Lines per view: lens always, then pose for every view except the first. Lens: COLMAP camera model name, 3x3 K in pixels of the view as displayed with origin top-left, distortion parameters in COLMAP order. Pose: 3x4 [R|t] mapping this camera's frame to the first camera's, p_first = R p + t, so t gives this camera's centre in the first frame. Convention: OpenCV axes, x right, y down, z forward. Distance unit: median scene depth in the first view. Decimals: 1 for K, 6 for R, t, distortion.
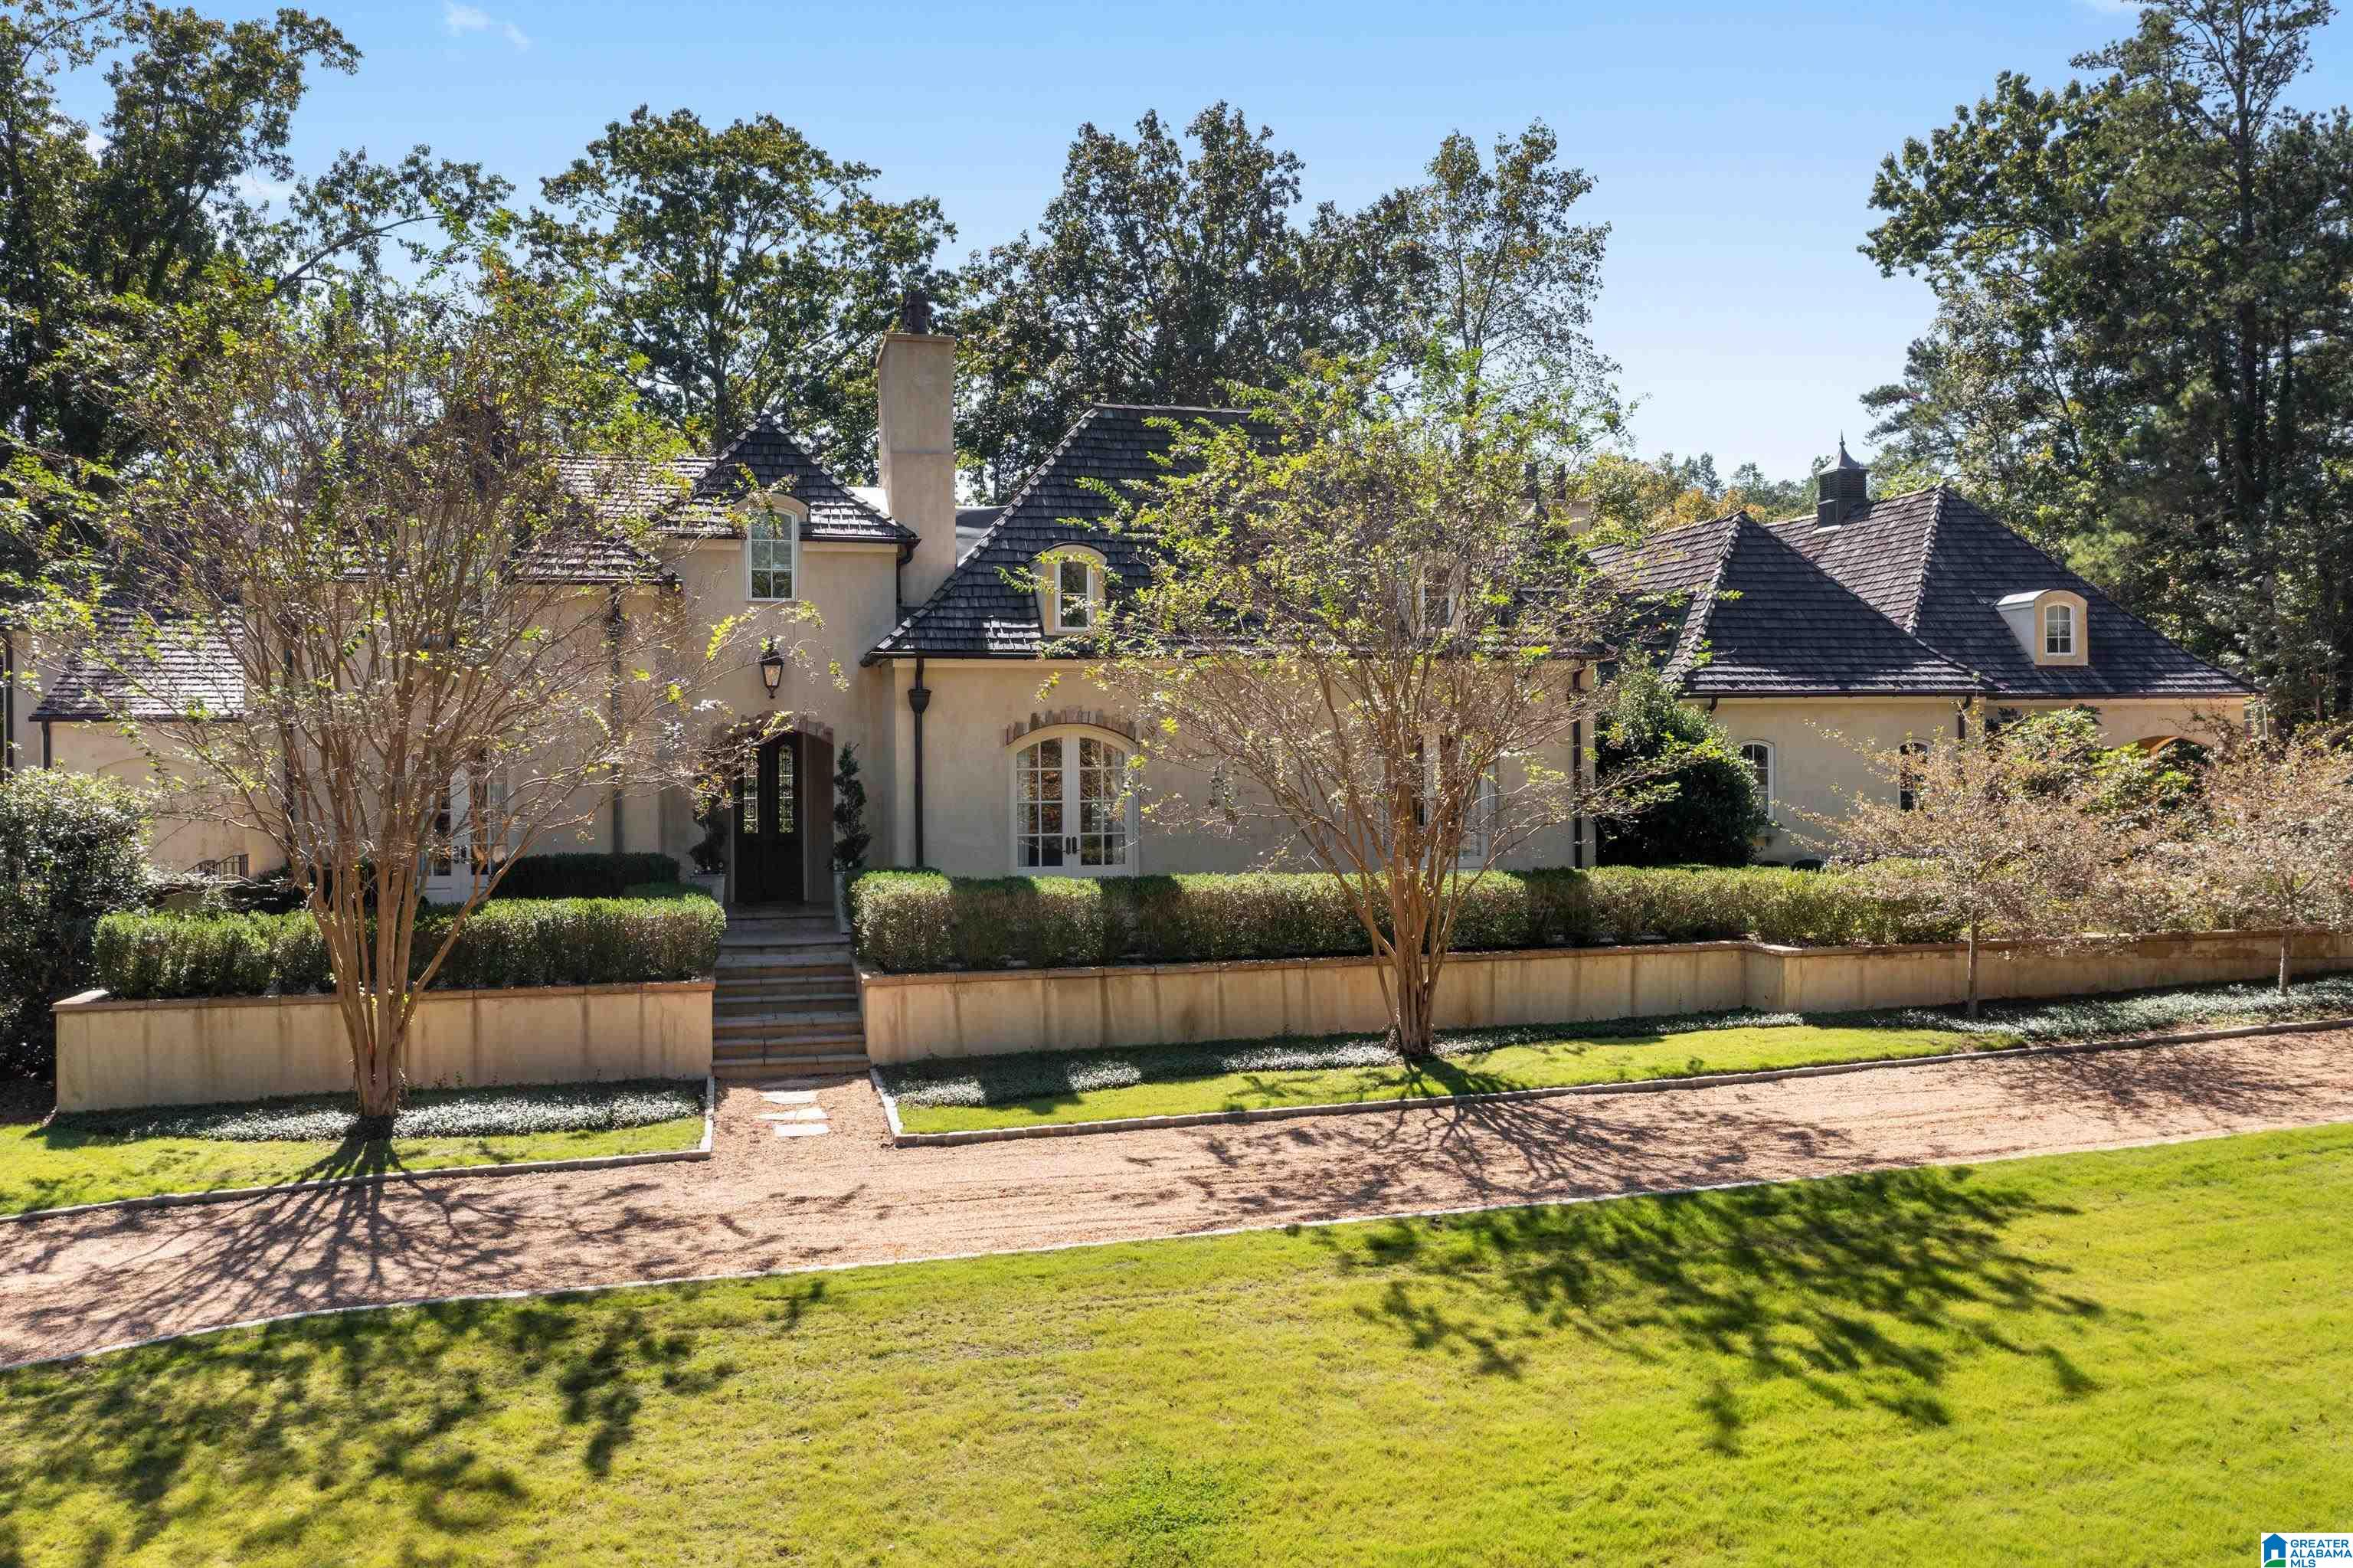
lens RADIAL K [[1865.0, 0, 1191.1], [0, 1865.0, 744.5], [0, 0, 1]] dist [-0.015425, -0.005326]
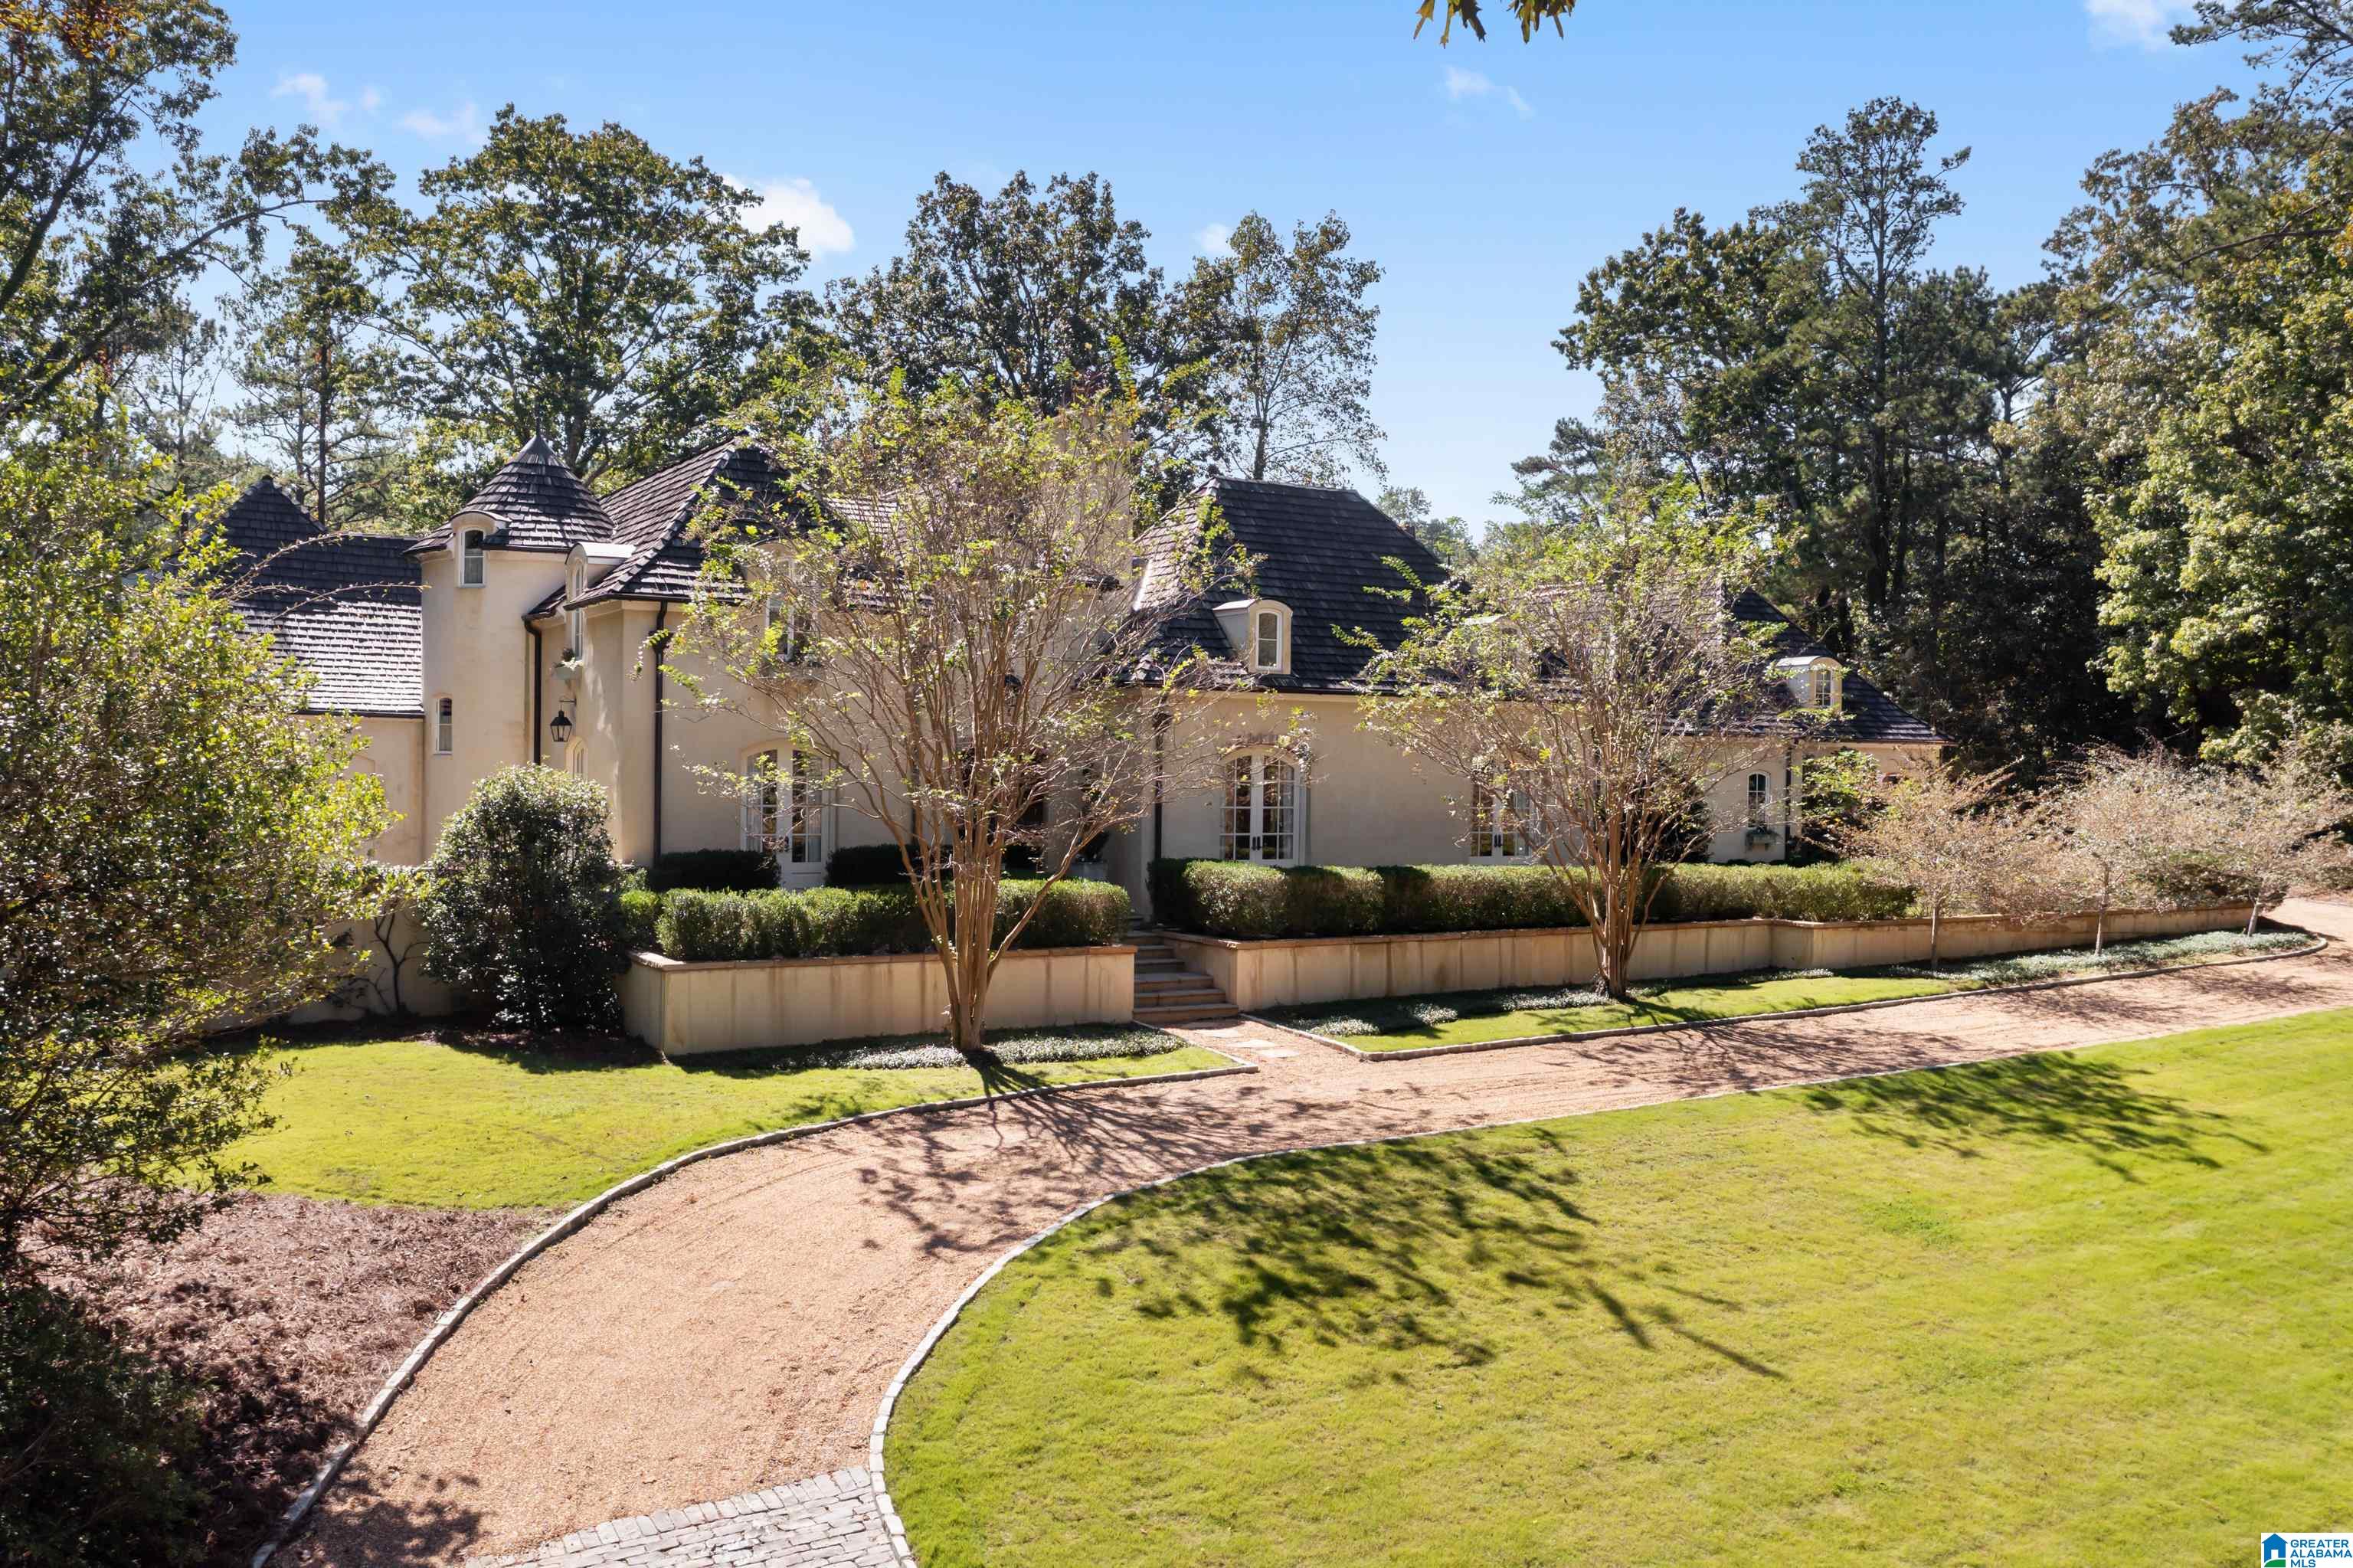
lens RADIAL K [[1871.6, 0, 1174.5], [0, 1871.6, 829.2], [0, 0, 1]] dist [-0.013743, -0.004288]
pose [[0.958854, 0.014555, 0.283525, -0.269949], [-0.026760, 0.998872, 0.039220, -0.001185], [-0.282634, -0.045193, 0.958163, -0.101716]]
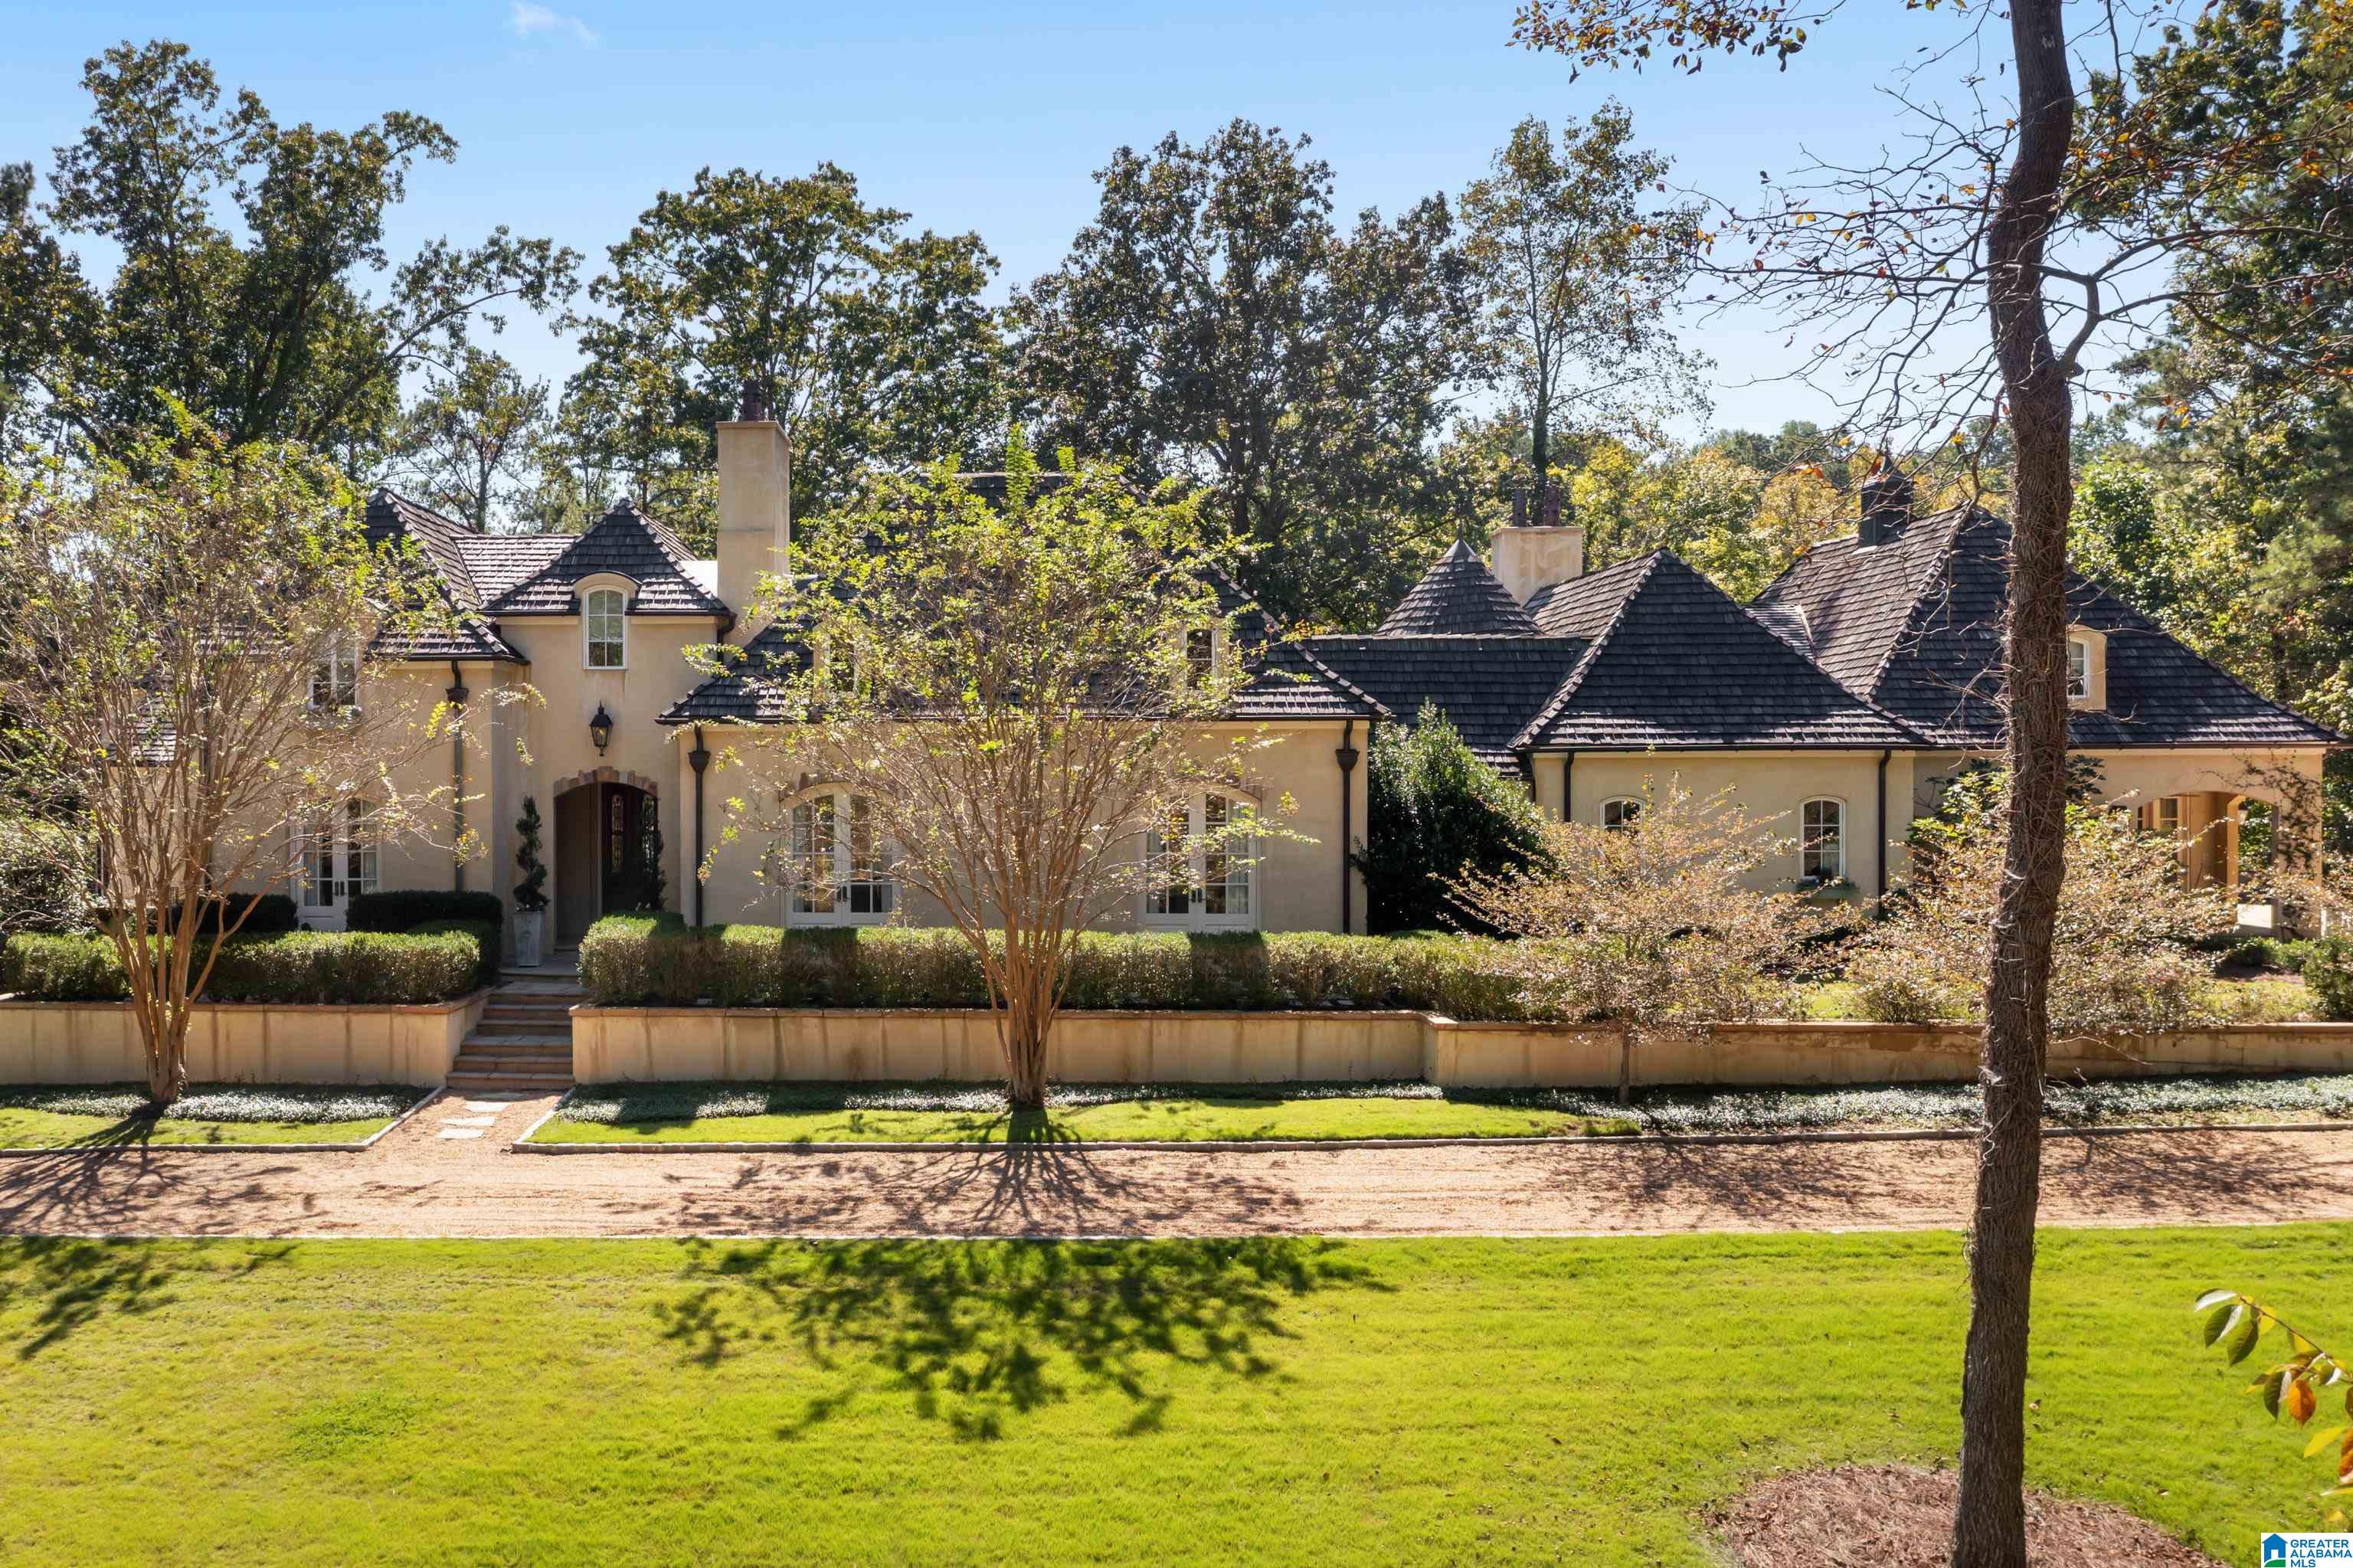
lens RADIAL K [[1985.9, 0, 877.8], [0, 1985.9, 787.0], [0, 0, 1]] dist [-0.013315, 0.000858]
pose [[0.949100, 0.011390, -0.314770, 0.184206], [-0.004828, 0.999755, 0.021619, -0.019167], [0.314939, -0.018999, 0.948922, -0.053503]]
